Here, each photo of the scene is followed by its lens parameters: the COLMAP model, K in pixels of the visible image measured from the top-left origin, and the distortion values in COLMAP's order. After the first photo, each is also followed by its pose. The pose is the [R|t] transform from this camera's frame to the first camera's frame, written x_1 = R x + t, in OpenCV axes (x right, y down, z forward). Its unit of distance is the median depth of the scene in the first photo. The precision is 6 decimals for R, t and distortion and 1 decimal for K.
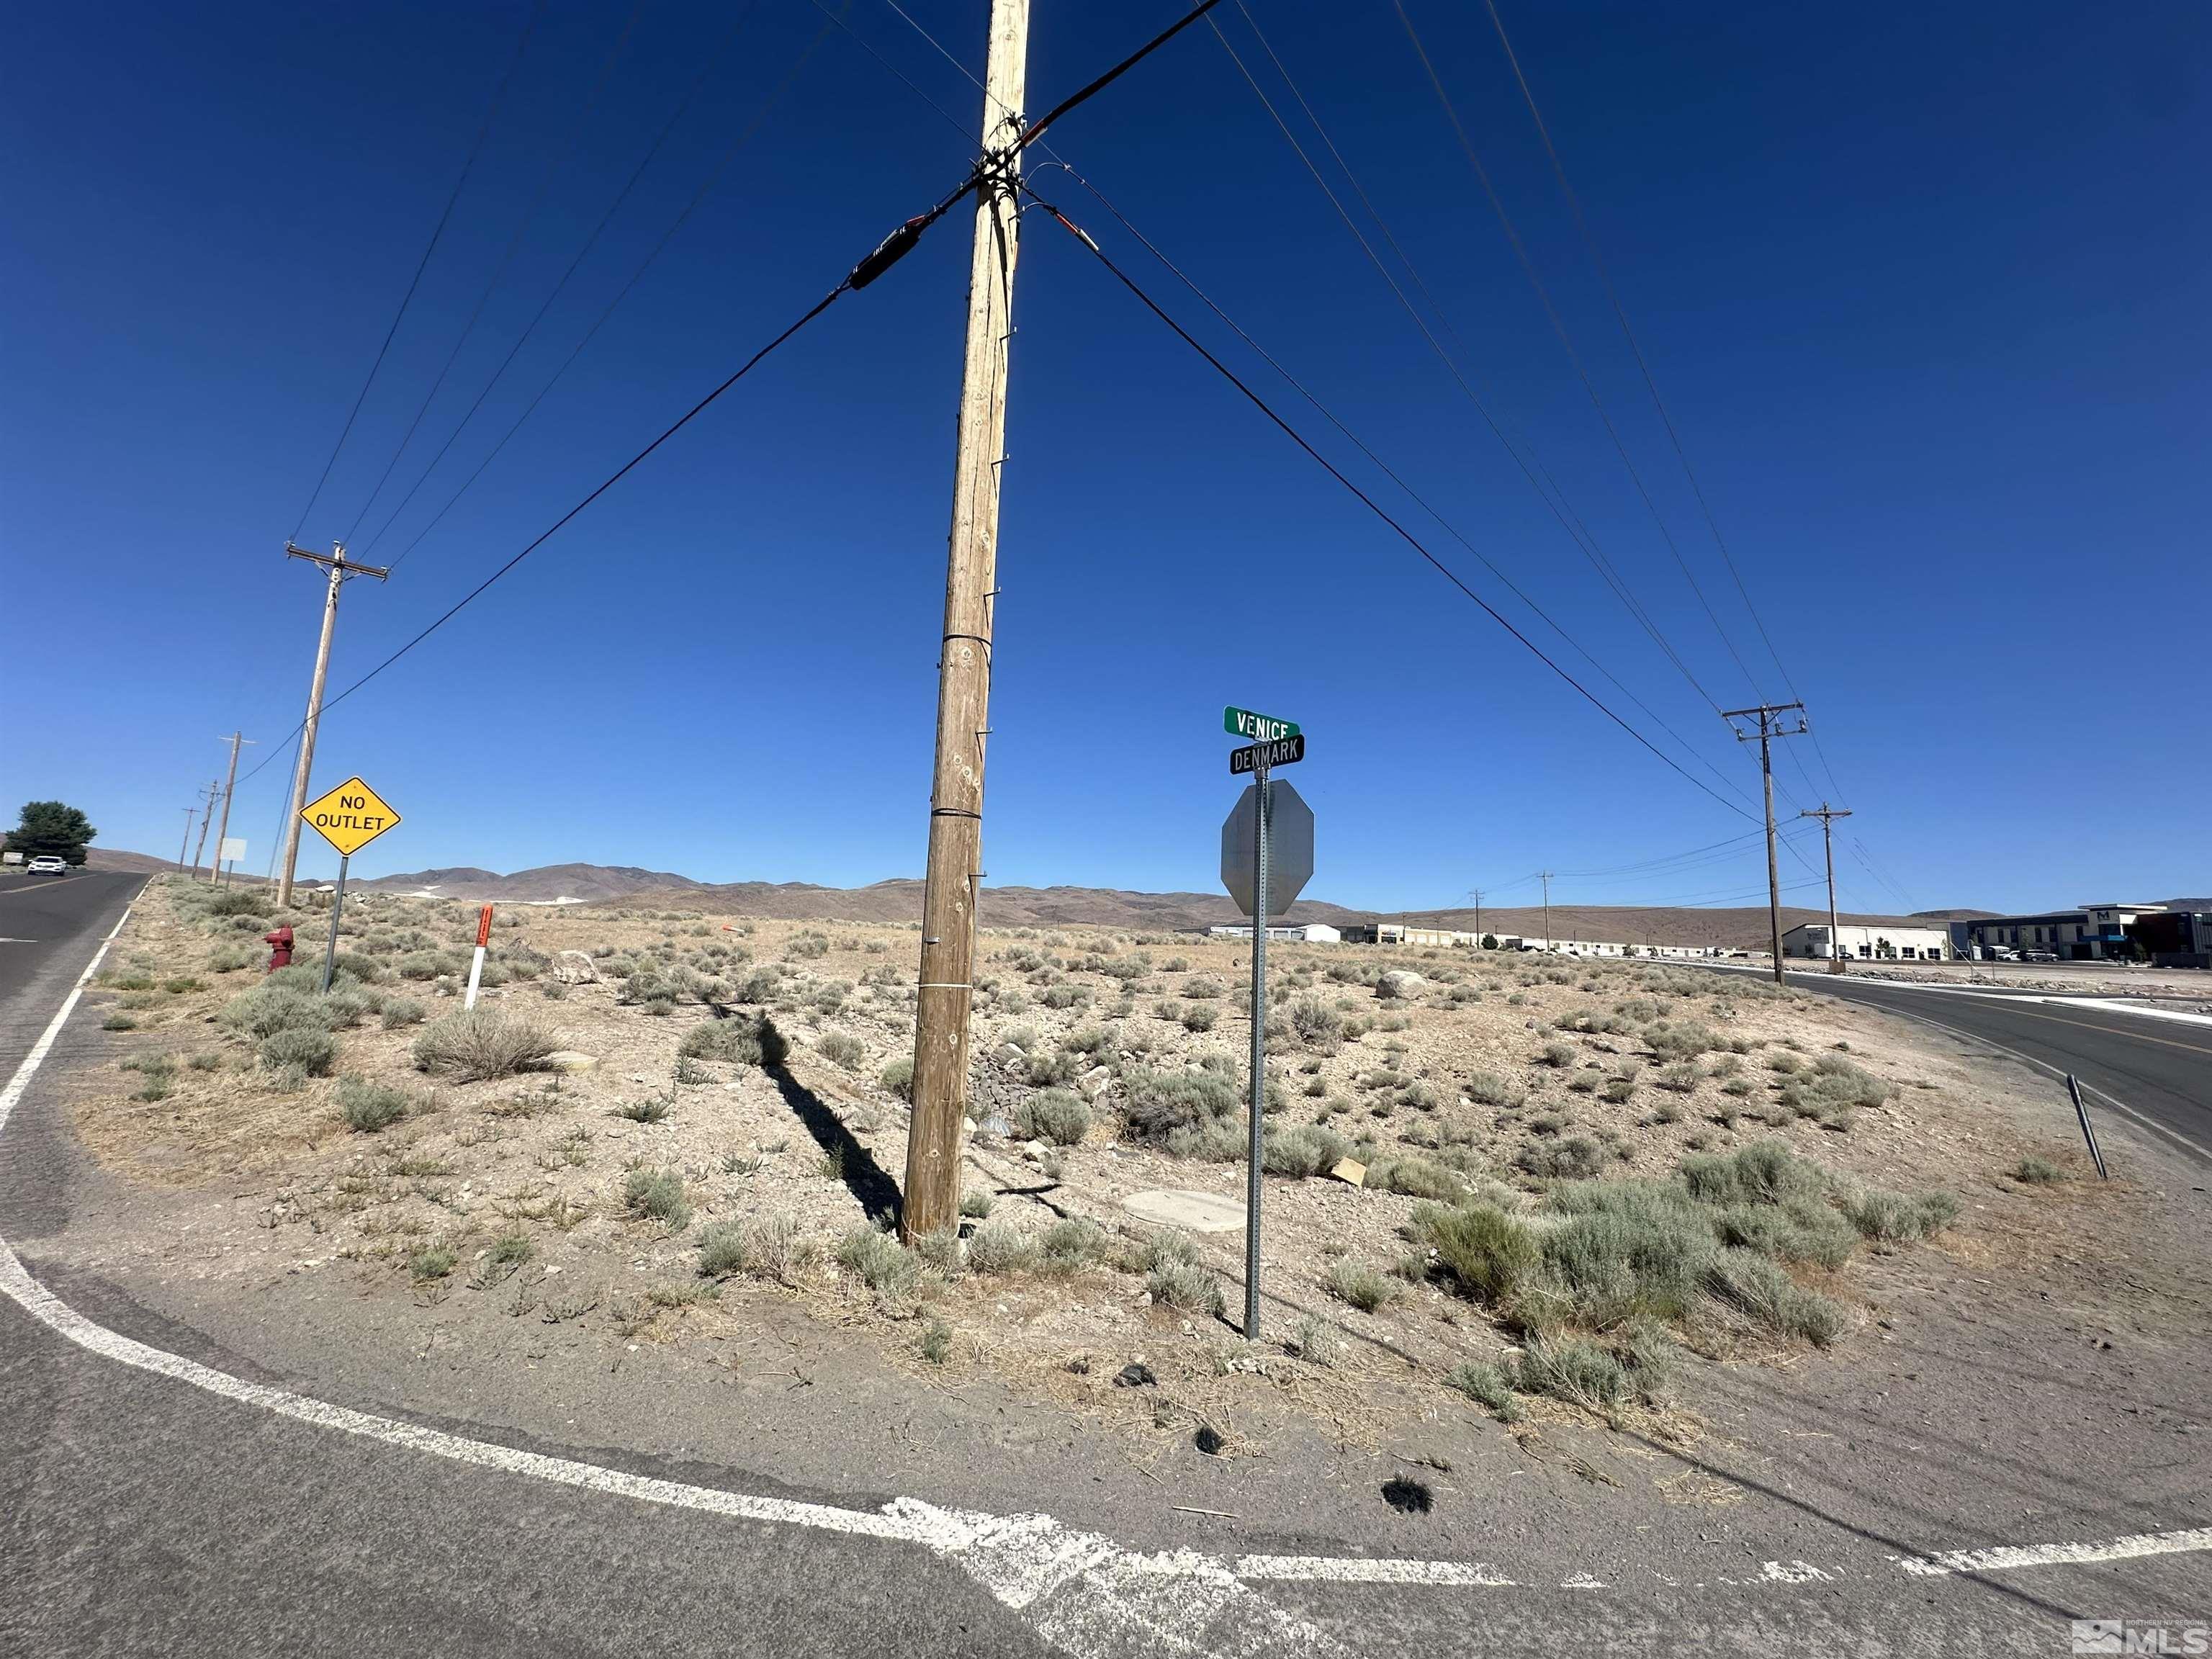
lens RADIAL K [[883.0, 0, 1106.0], [0, 883.0, 829.5], [0, 0, 1]] dist [-0.003343, -0.000112]
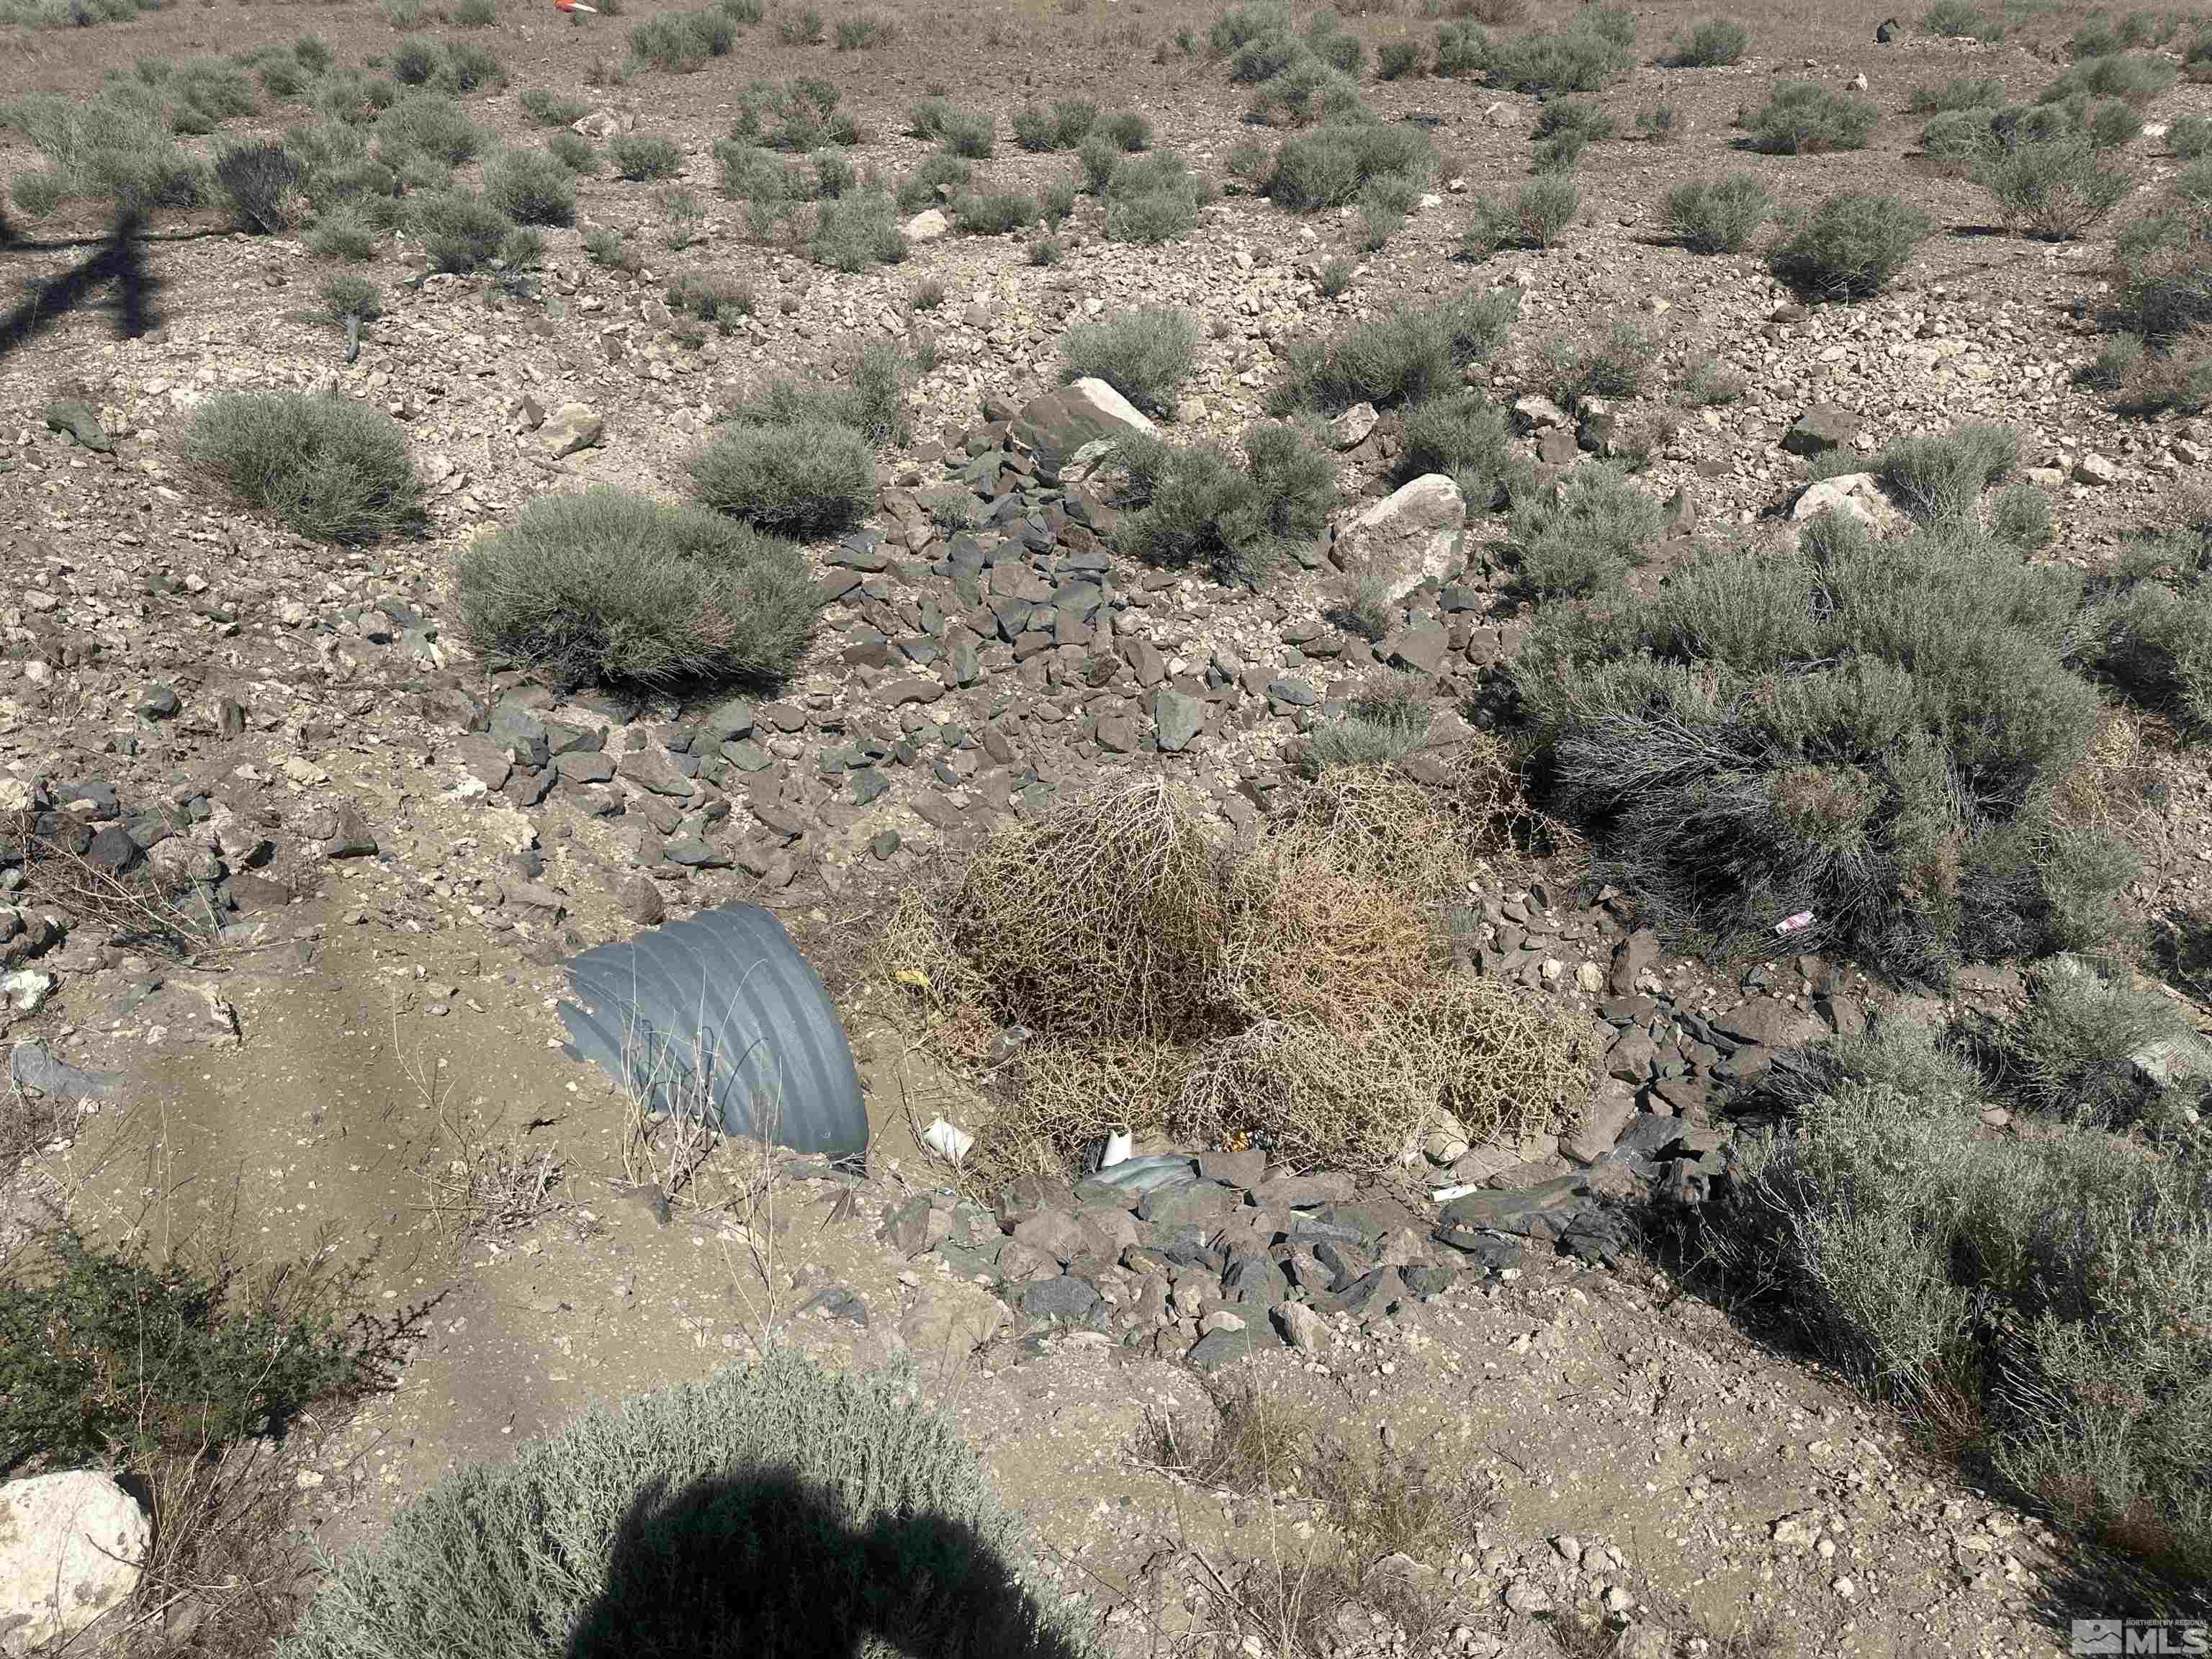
lens RADIAL K [[1517.2, 0, 1106.0], [0, 1517.2, 829.5], [0, 0, 1]] dist [0.113280, -0.175165]
pose [[0.974066, 0.062117, -0.217571, 0.005250], [0.072297, 0.825725, 0.559421, 0.091461], [0.214403, -0.560642, 0.799820, 0.521563]]
